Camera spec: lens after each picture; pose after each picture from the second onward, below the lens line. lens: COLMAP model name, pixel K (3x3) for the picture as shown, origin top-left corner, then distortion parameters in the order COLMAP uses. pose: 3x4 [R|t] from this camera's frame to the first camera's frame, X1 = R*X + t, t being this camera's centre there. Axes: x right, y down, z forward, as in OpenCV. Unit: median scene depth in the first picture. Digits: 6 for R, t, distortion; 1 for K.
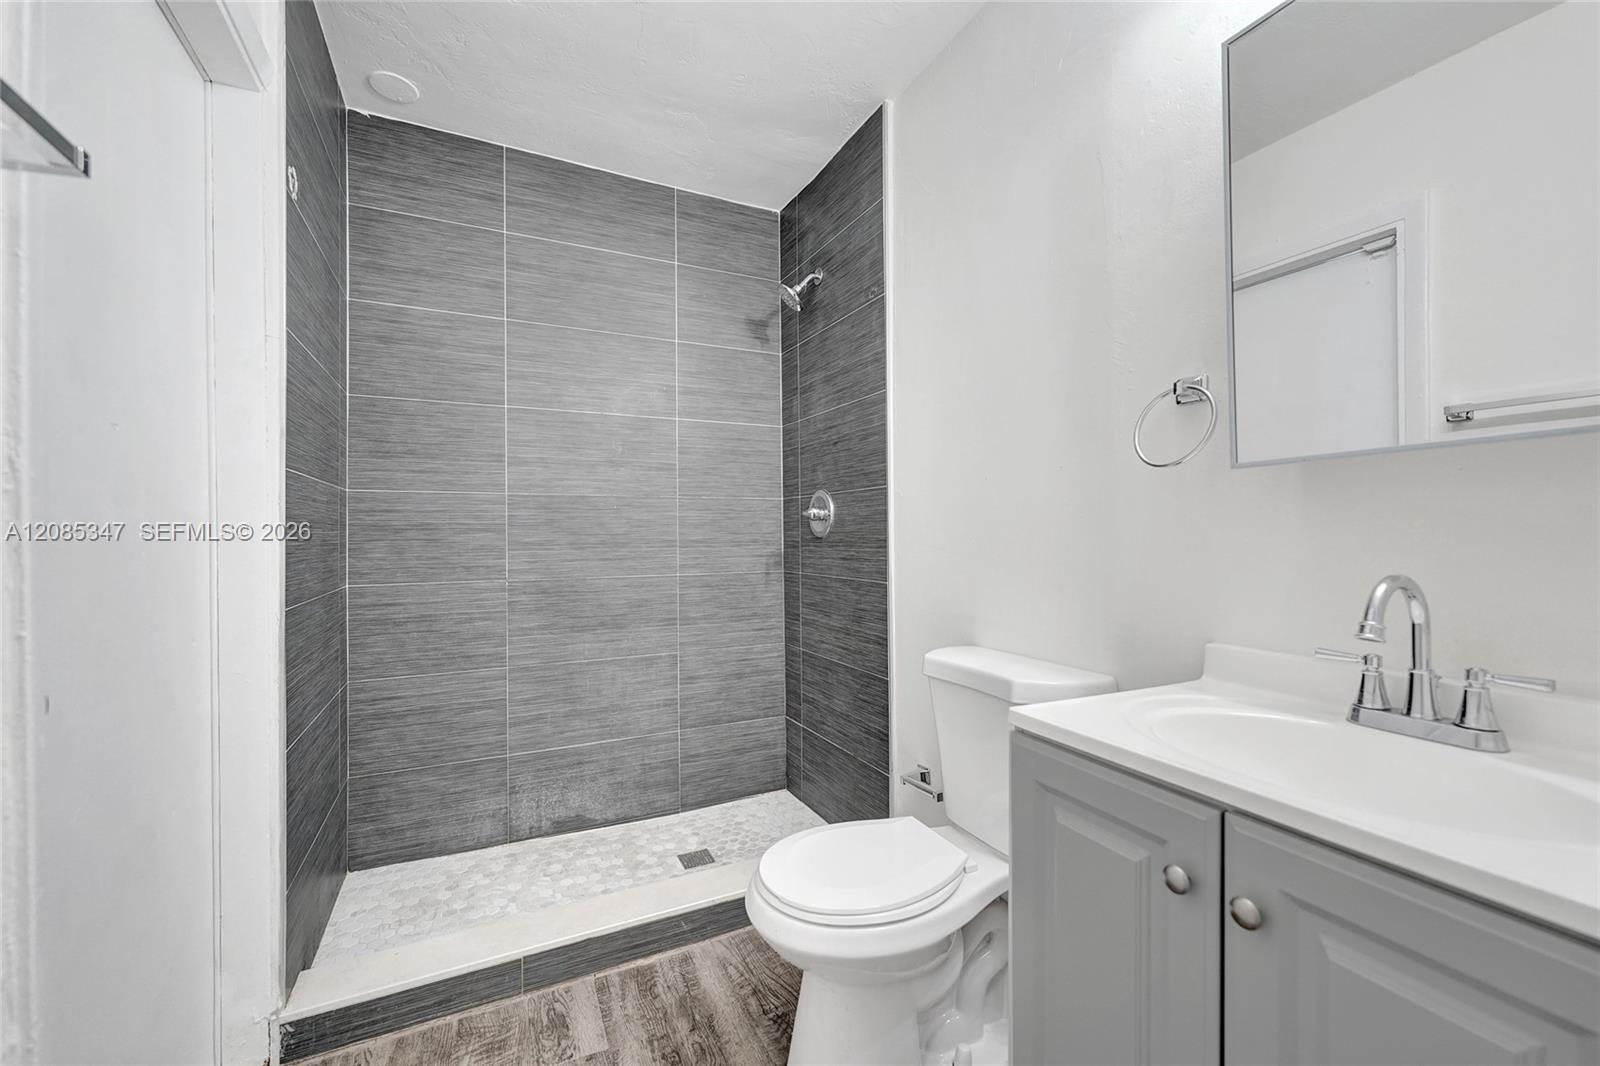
lens RADIAL K [[653.6, 0, 797.3], [0, 653.6, 532.2], [0, 0, 1]] dist [0.001569, 0.000162]
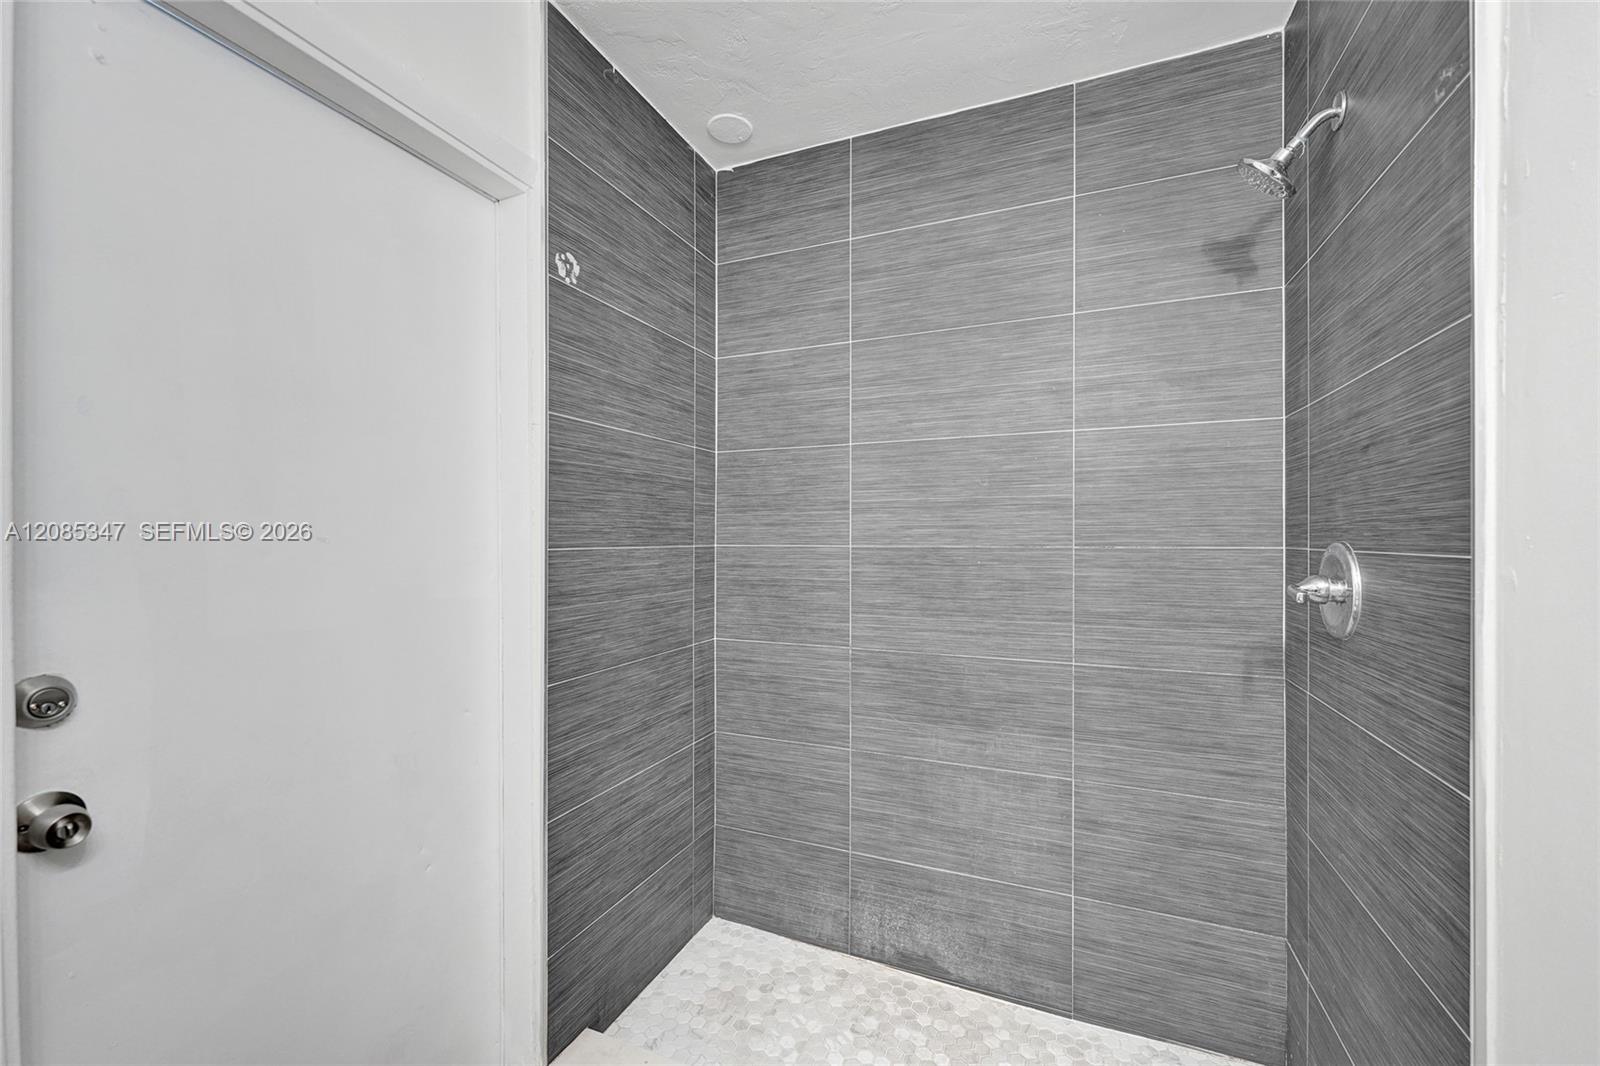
lens RADIAL K [[653.6, 0, 796.9], [0, 653.6, 538.7], [0, 0, 1]] dist [0.001569, 0.000162]
pose [[0.645932, 0.009308, -0.763339, 0.158061], [-0.000085, 0.999927, 0.012121, -0.077307], [0.763395, -0.007764, 0.645885, 0.384228]]
